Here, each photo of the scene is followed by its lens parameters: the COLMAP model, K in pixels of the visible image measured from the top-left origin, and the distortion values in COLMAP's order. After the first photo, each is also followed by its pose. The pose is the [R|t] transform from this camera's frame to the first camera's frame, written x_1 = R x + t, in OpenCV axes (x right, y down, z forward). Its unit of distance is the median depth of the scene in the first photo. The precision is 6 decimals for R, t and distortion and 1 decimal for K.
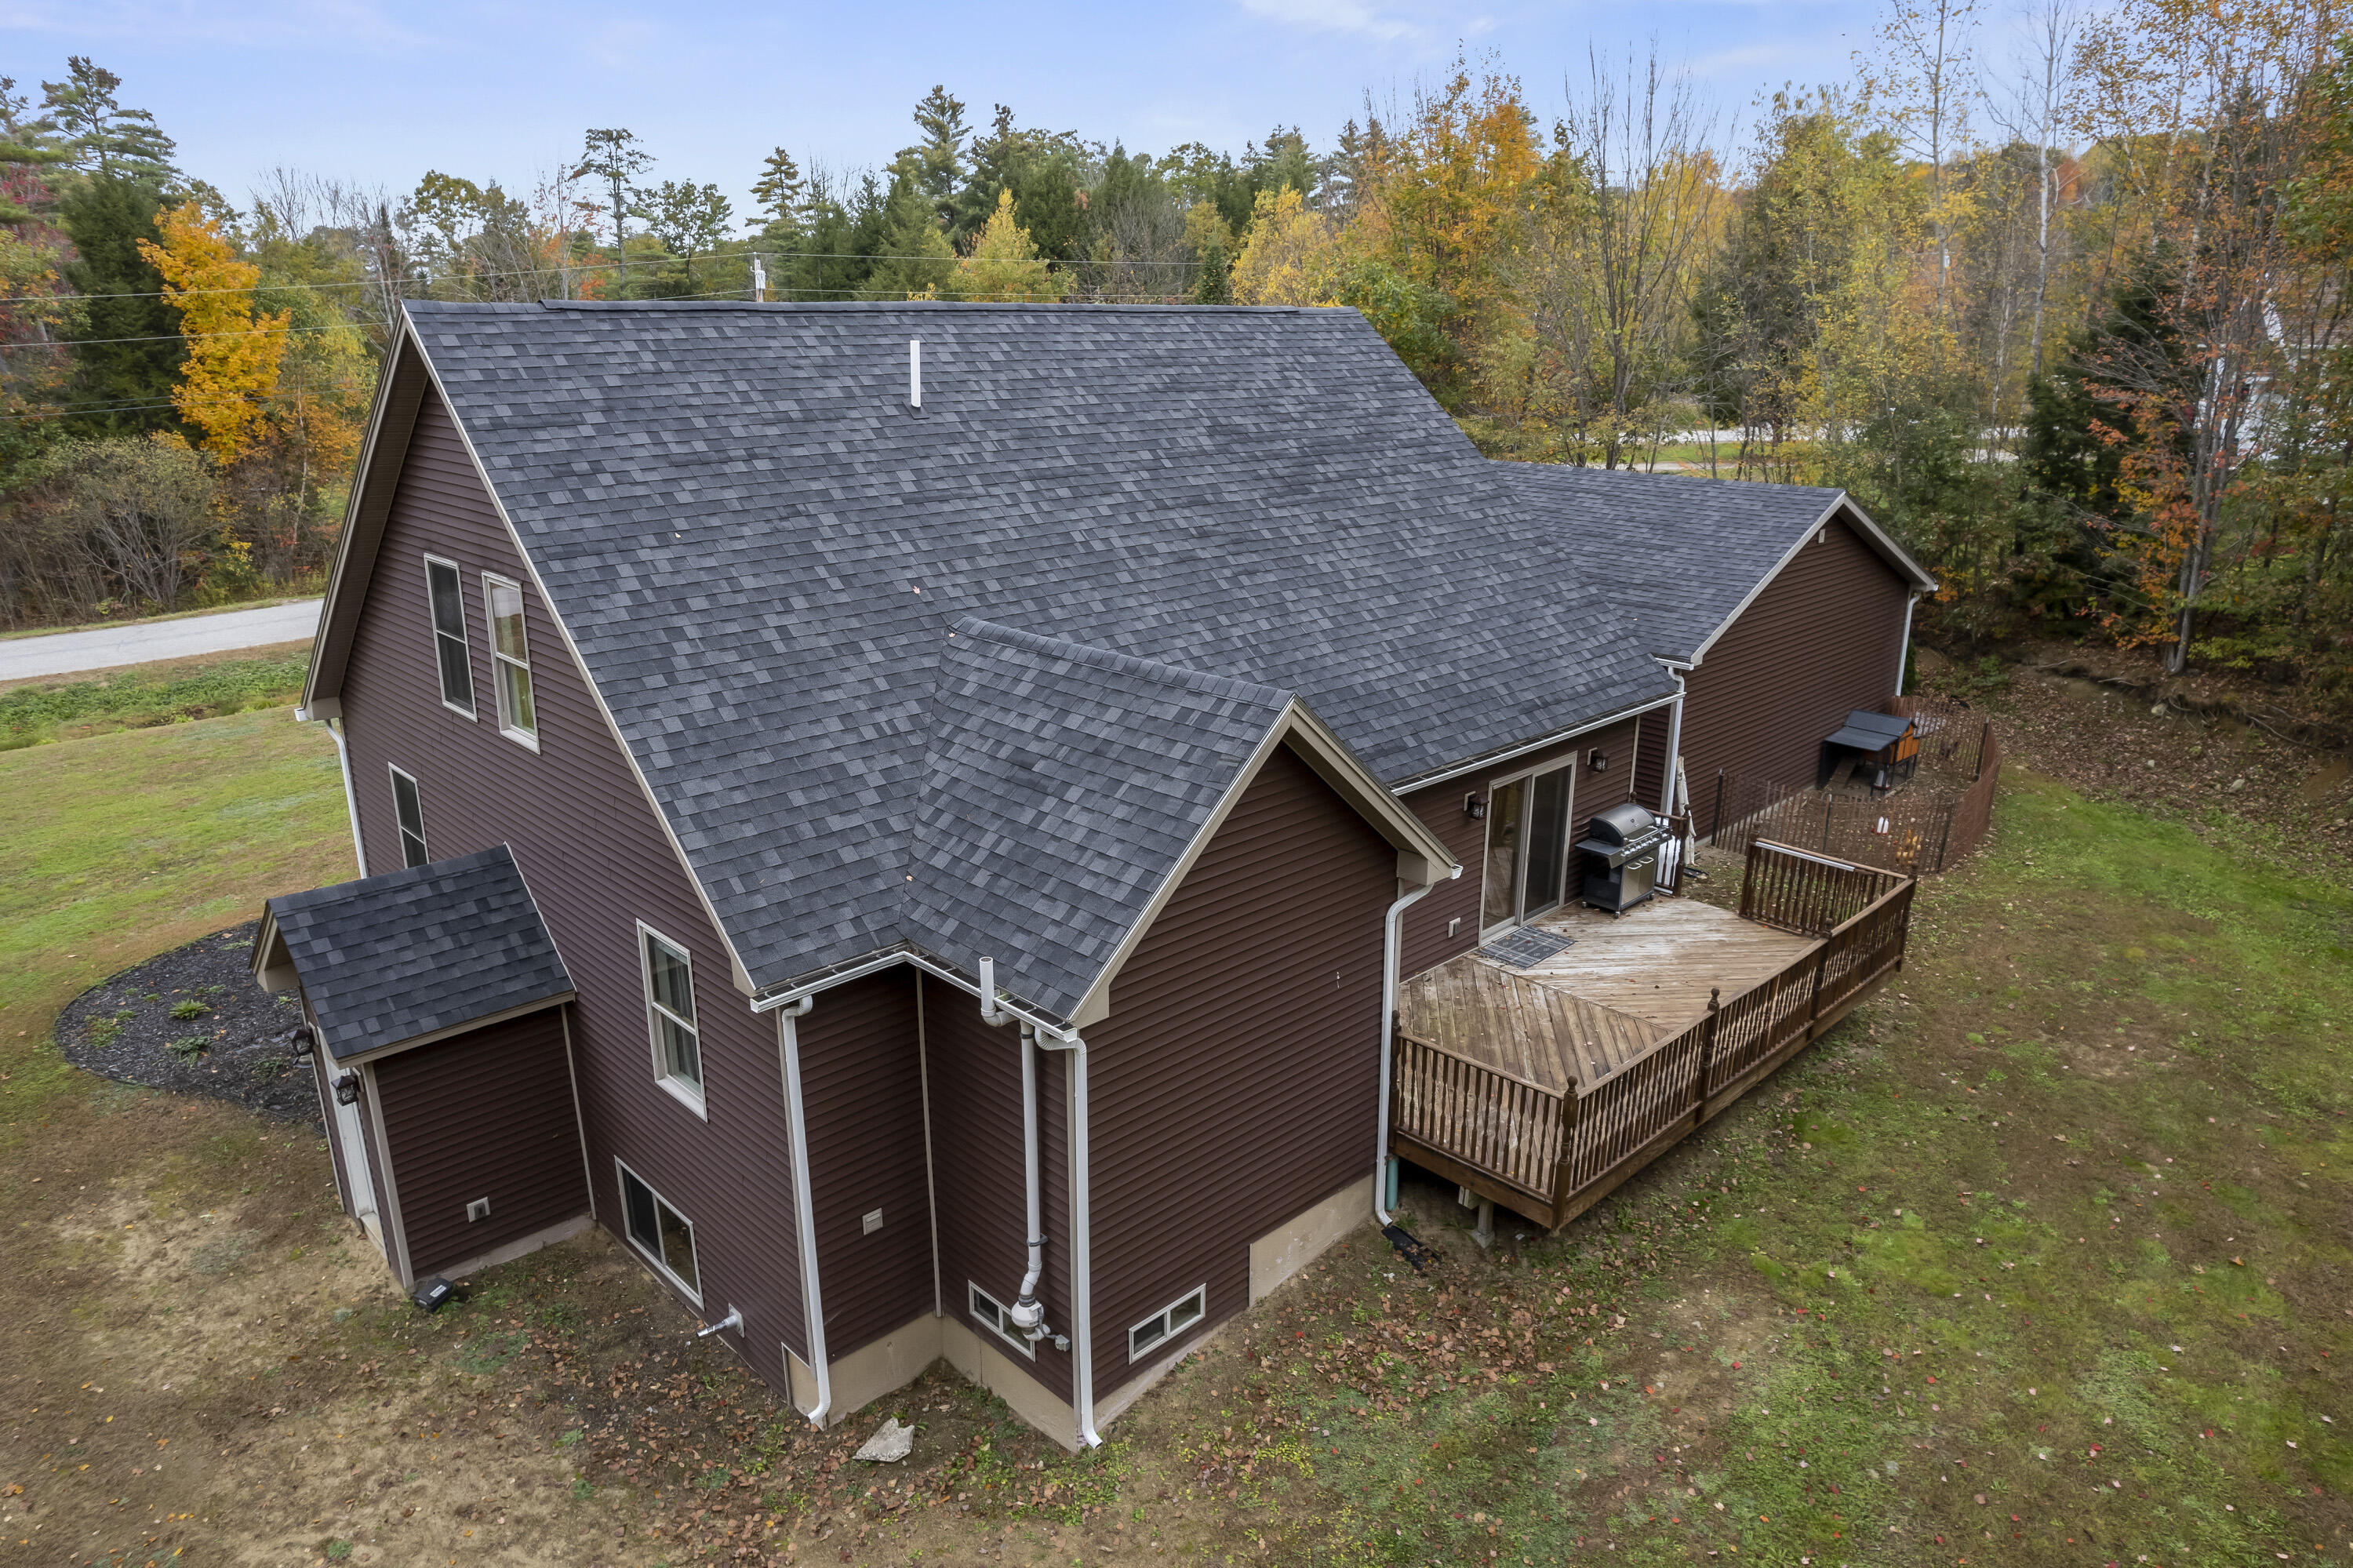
lens RADIAL K [[1512.4, 0, 1176.5], [0, 1512.4, 784.0], [0, 0, 1]] dist [-0.067729, 0.046256]
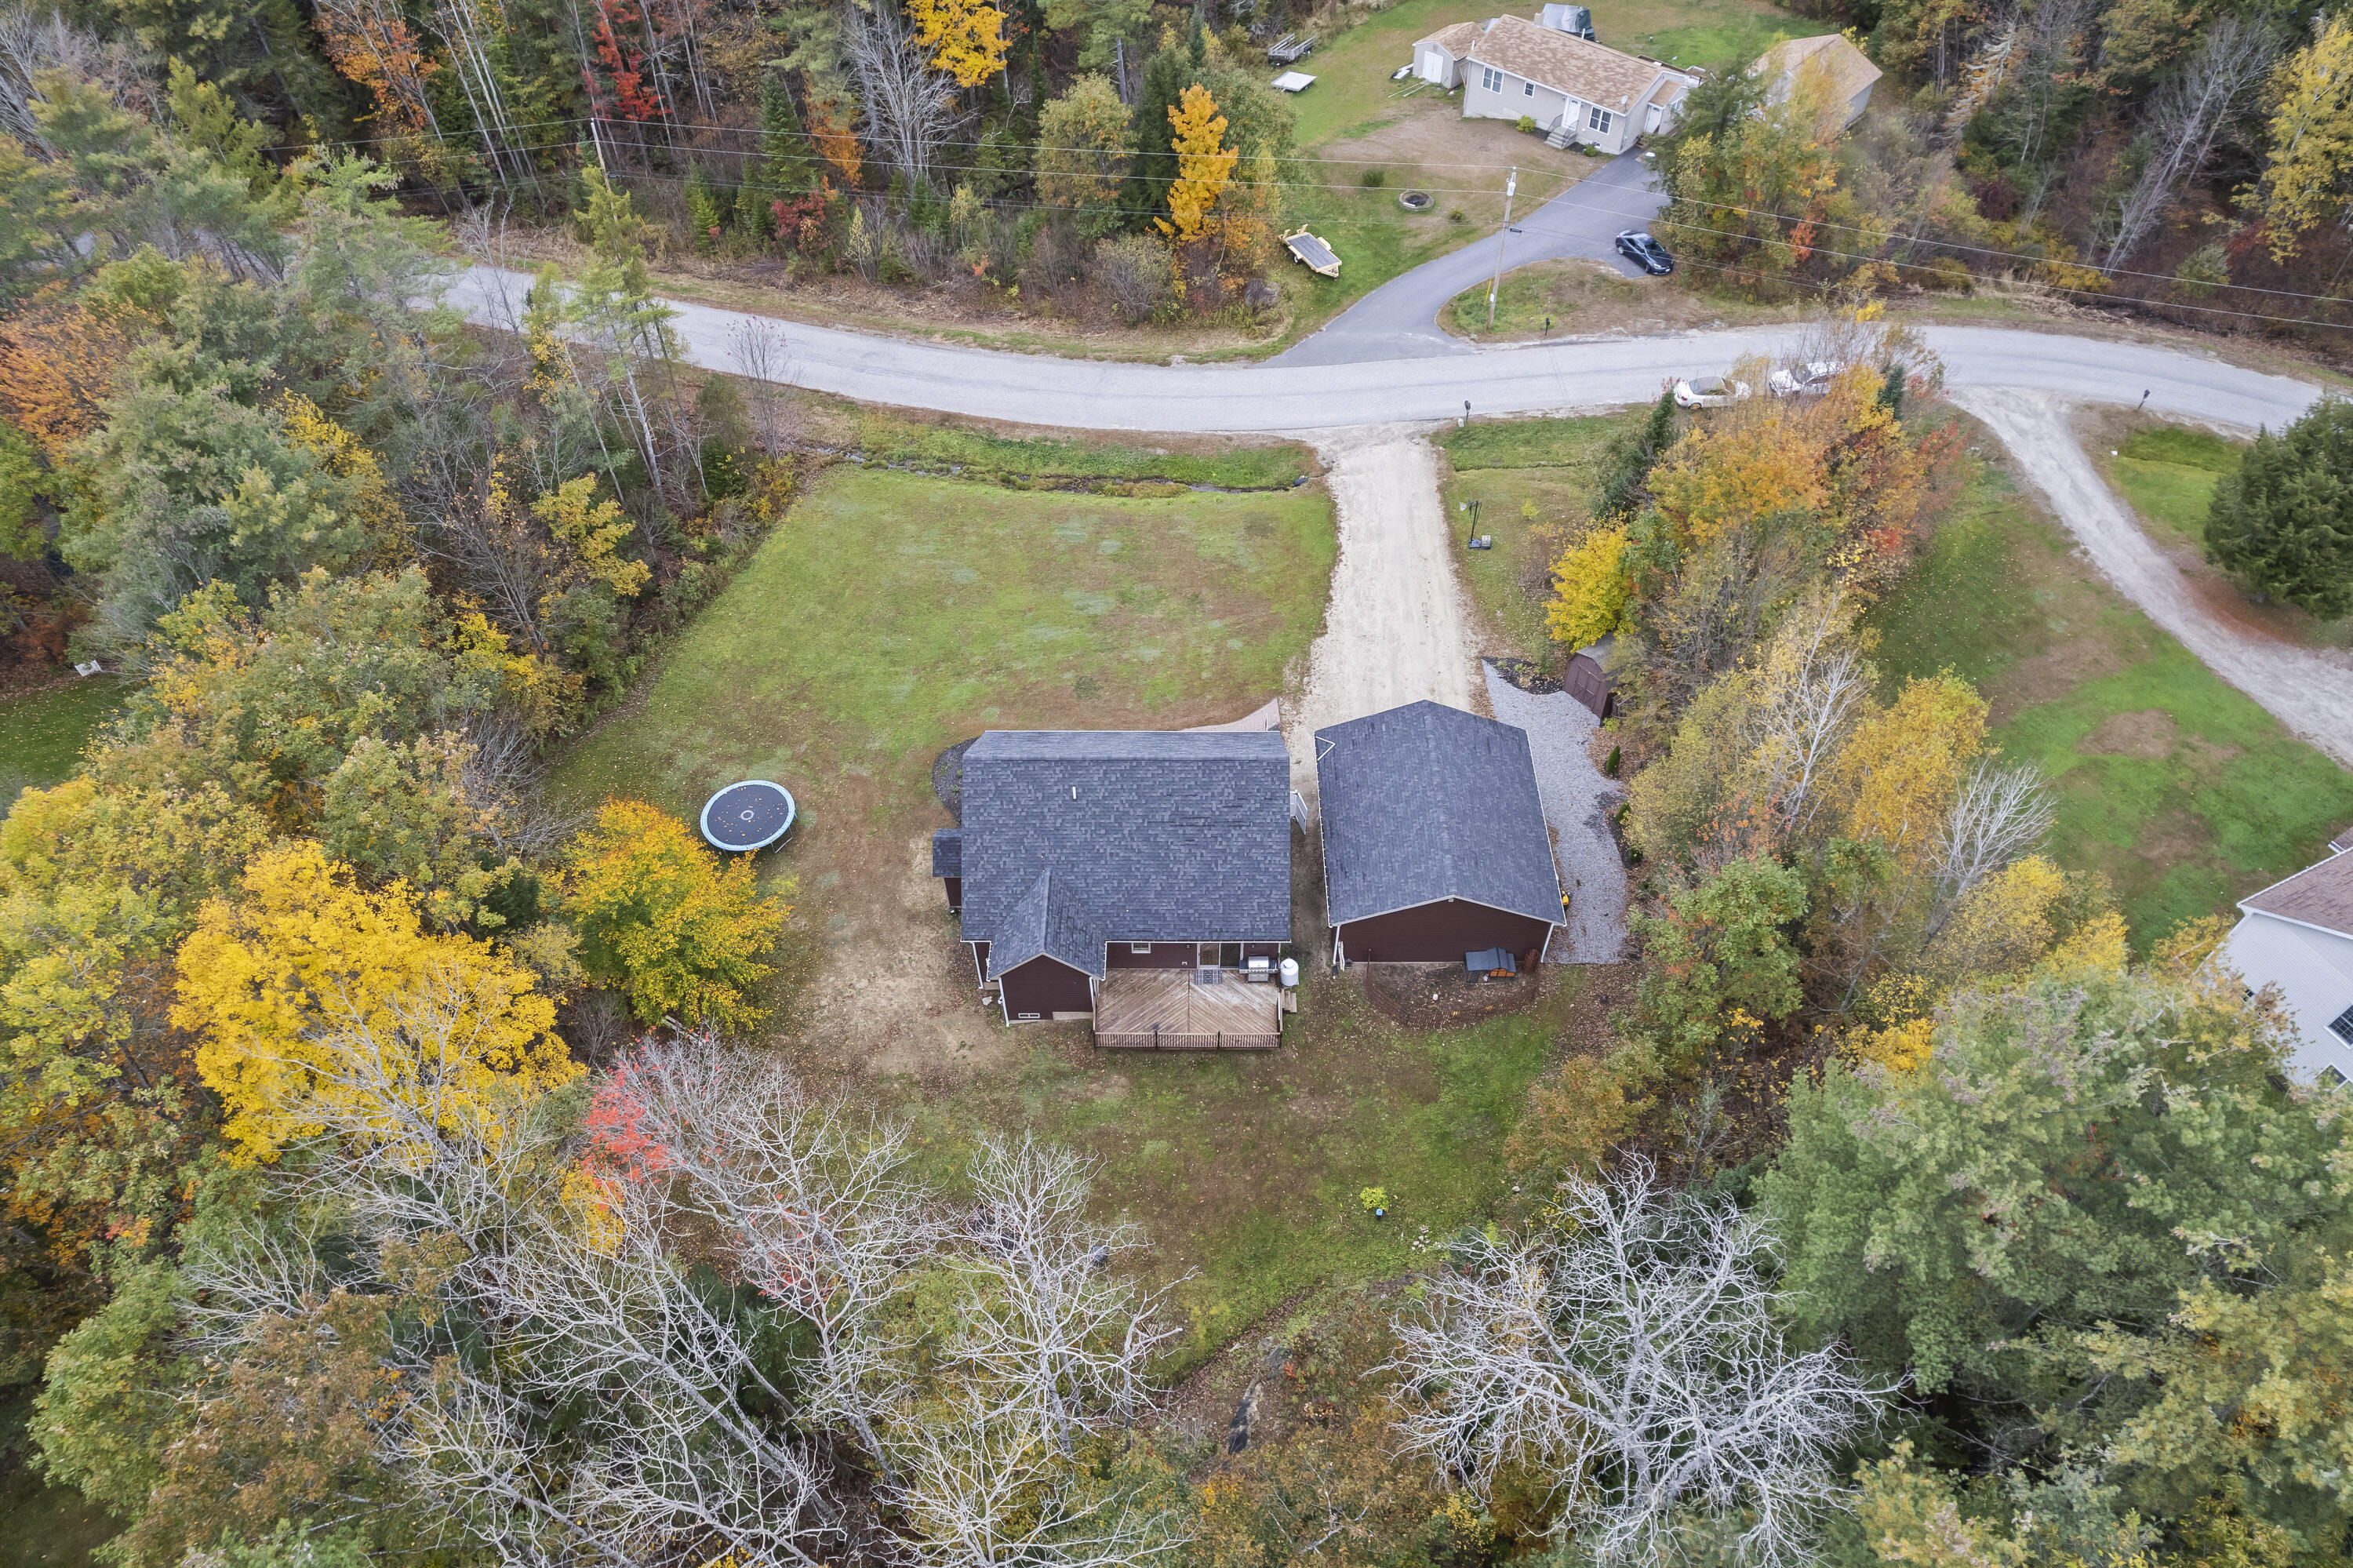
lens RADIAL K [[1512.4, 0, 1176.5], [0, 1512.4, 784.0], [0, 0, 1]] dist [-0.067729, 0.046256]
pose [[0.708862, 0.530084, -0.465323, 1.591853], [-0.195042, 0.781294, 0.592907, -2.327522], [0.677844, -0.329532, 0.657218, -1.208083]]
